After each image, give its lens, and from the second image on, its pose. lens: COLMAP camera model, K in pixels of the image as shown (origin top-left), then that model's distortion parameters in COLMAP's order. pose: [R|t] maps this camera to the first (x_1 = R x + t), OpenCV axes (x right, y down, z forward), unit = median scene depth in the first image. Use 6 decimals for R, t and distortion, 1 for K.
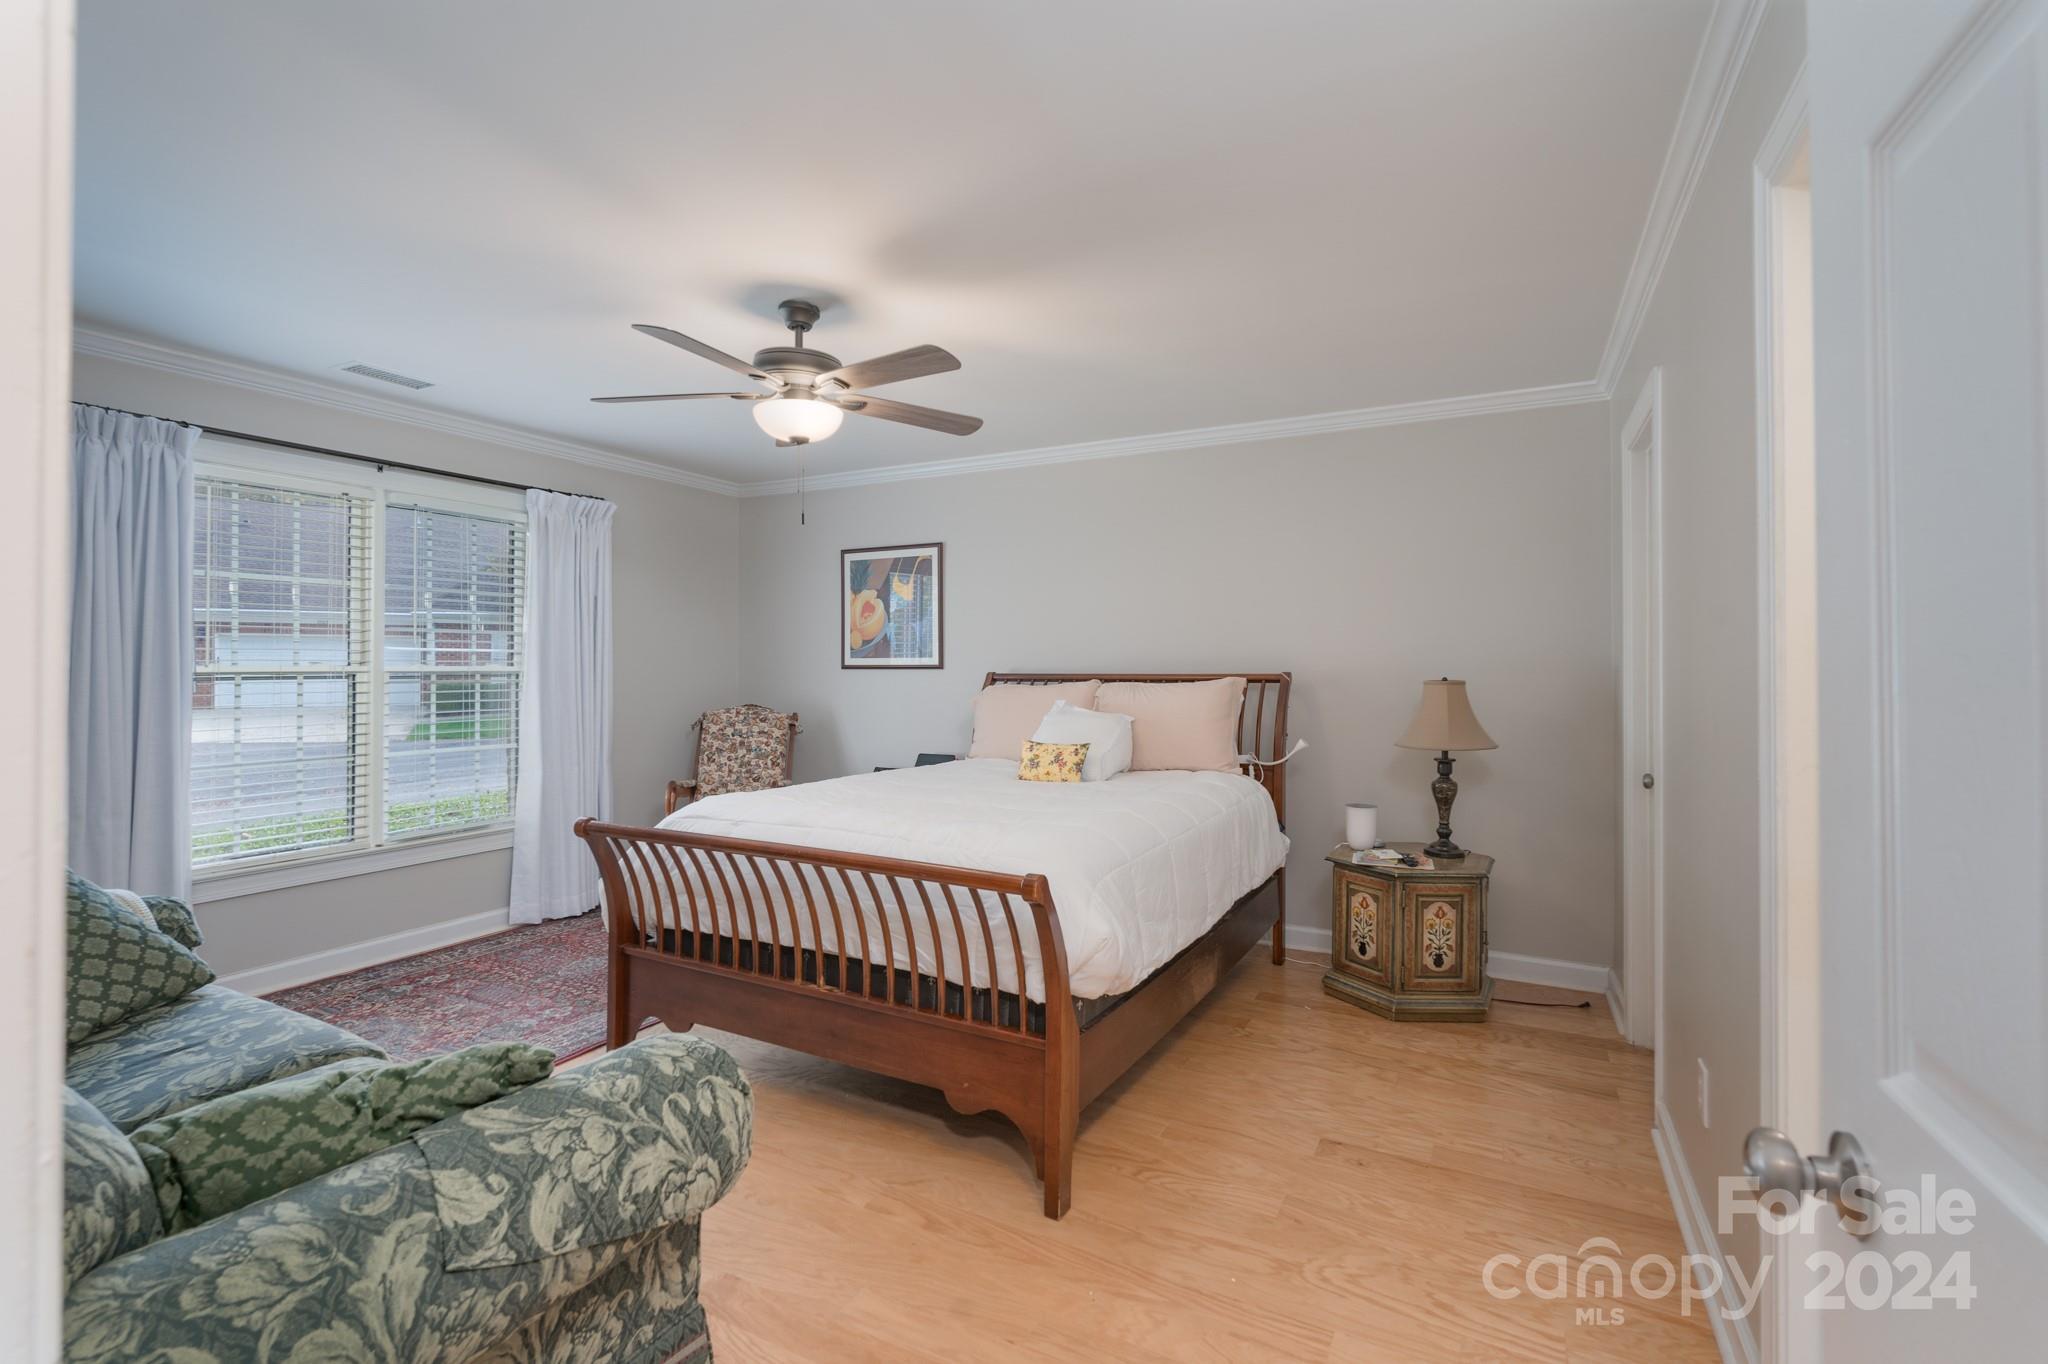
lens RADIAL K [[920.1, 0, 1020.4], [0, 920.1, 657.9], [0, 0, 1]] dist [-0.001196, -0.000535]
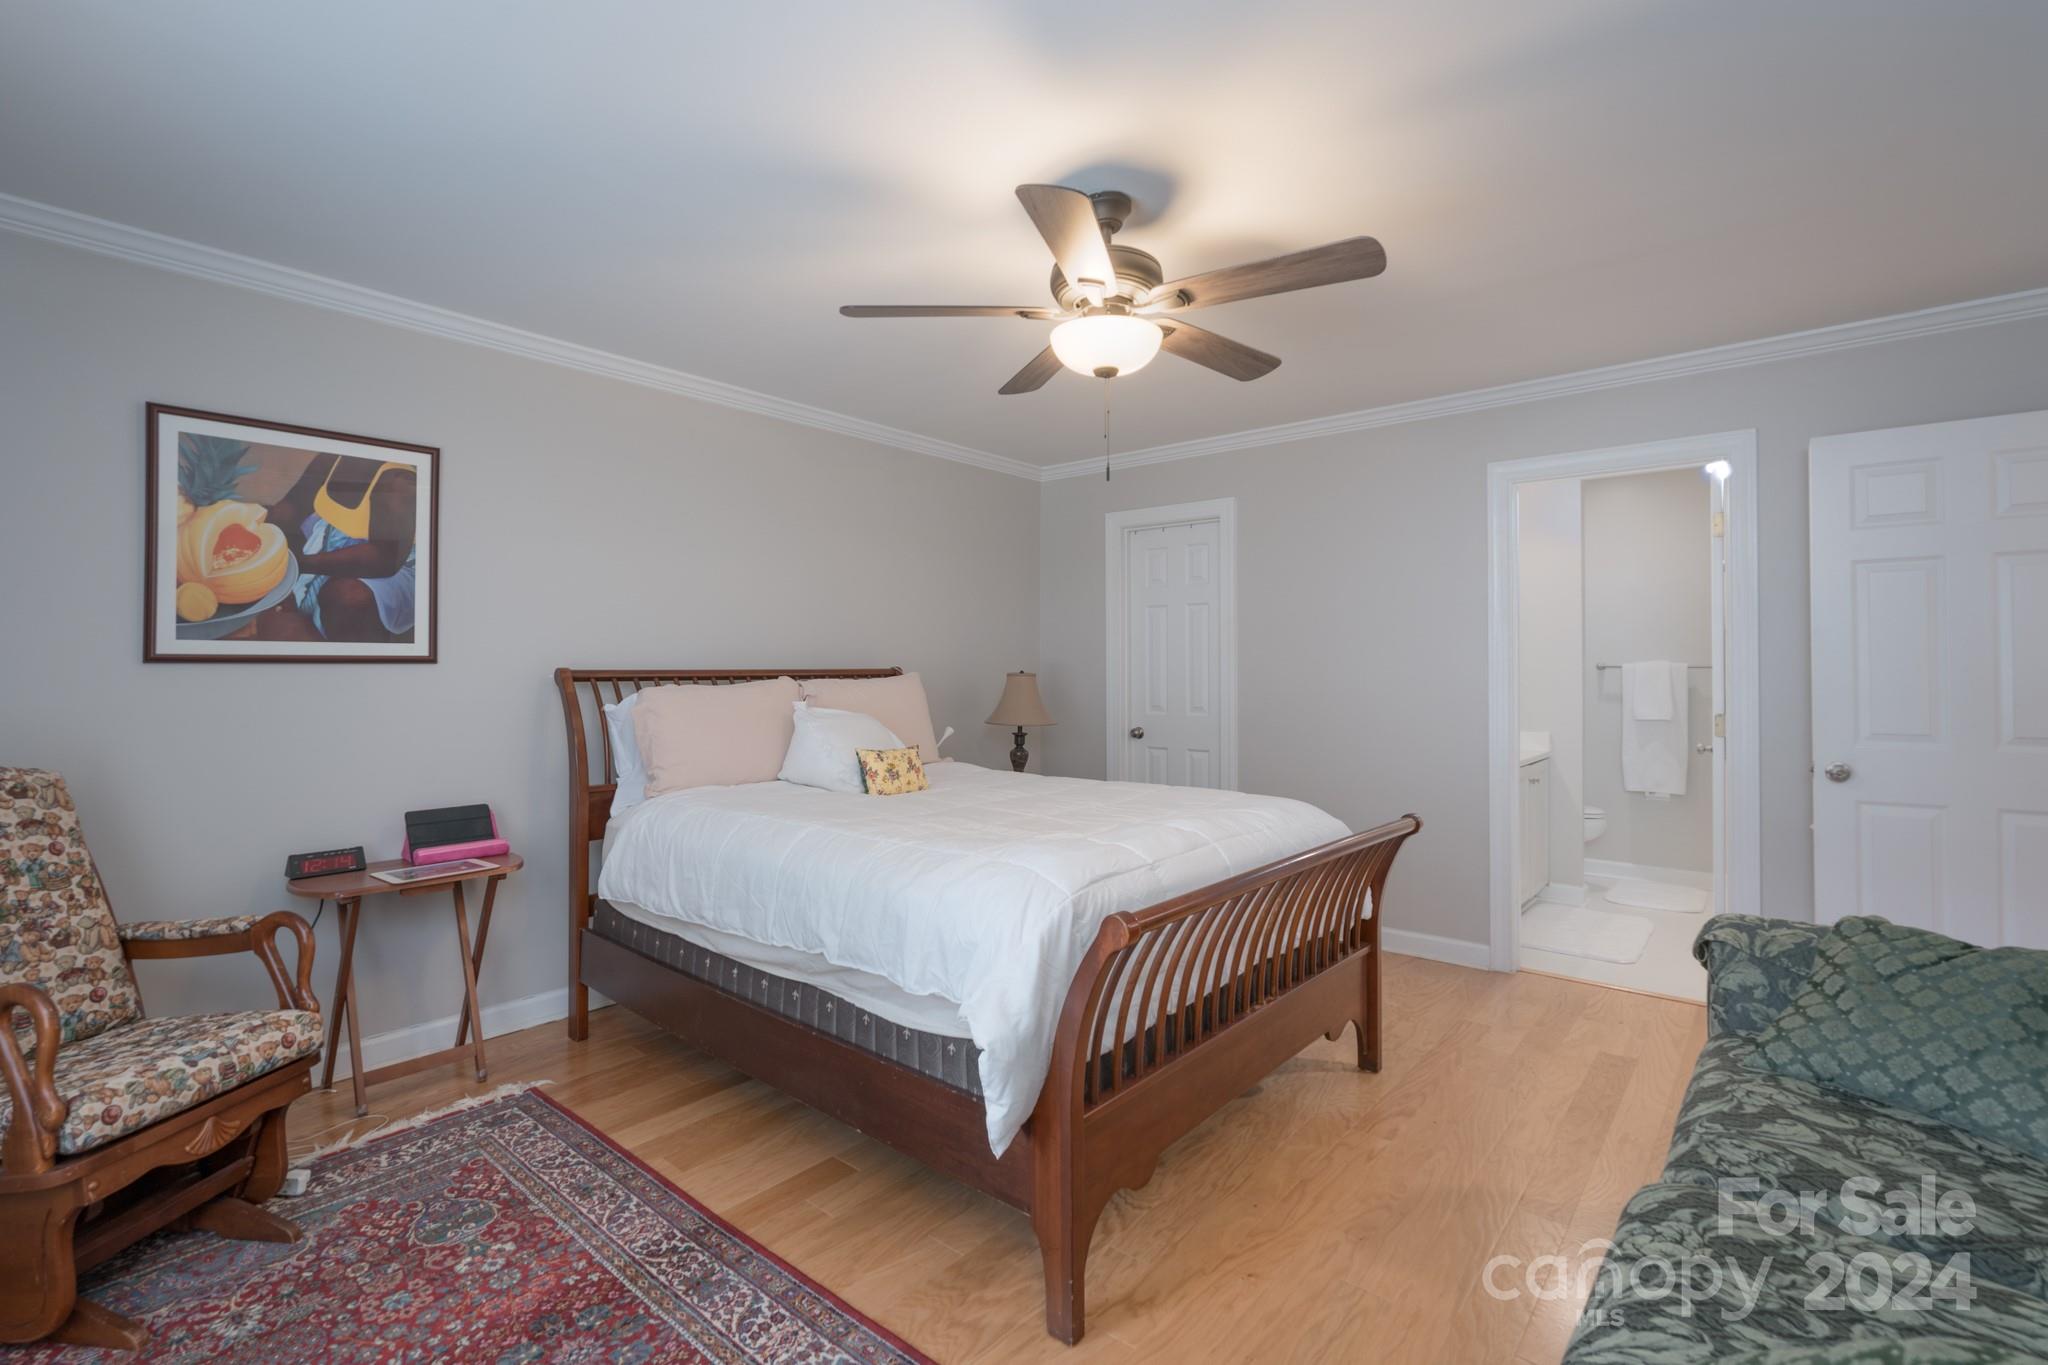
lens RADIAL K [[920.9, 0, 984.2], [0, 920.9, 664.8], [0, 0, 1]] dist [-0.000301, -0.000011]
pose [[0.235274, -0.000064, 0.971929, -0.574540], [-0.013334, 0.999906, 0.003293, 0.006382], [-0.971838, -0.013735, 0.235251, 0.515147]]
